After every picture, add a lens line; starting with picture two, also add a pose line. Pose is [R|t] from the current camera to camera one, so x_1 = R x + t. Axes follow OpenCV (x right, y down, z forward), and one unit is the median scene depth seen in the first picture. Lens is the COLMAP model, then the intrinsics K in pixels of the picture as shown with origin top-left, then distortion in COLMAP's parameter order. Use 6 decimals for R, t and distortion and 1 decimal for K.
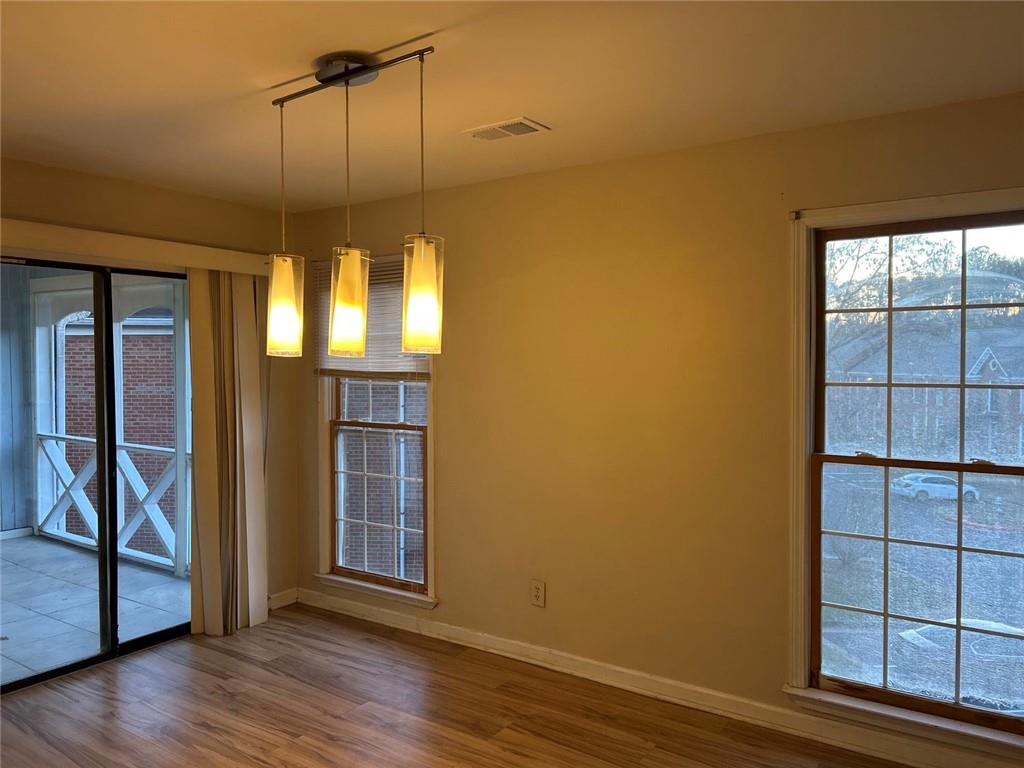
lens RADIAL K [[768.1, 0, 511.9], [0, 768.1, 390.4], [0, 0, 1]] dist [0.006153, -0.001835]
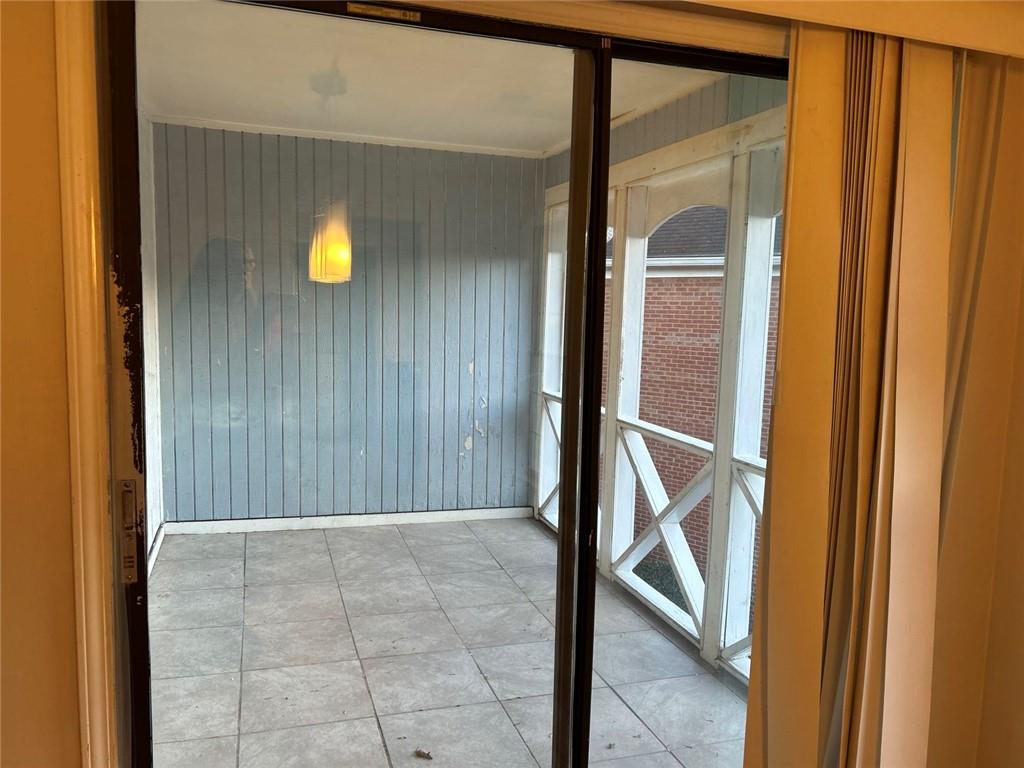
lens RADIAL K [[768.1, 0, 511.9], [0, 768.1, 390.4], [0, 0, 1]] dist [0.006153, -0.001835]
pose [[0.792330, 0.082833, -0.604443, -0.201696], [-0.047121, 0.996089, 0.074736, -0.001379], [0.608270, -0.030734, 0.793135, 0.427384]]
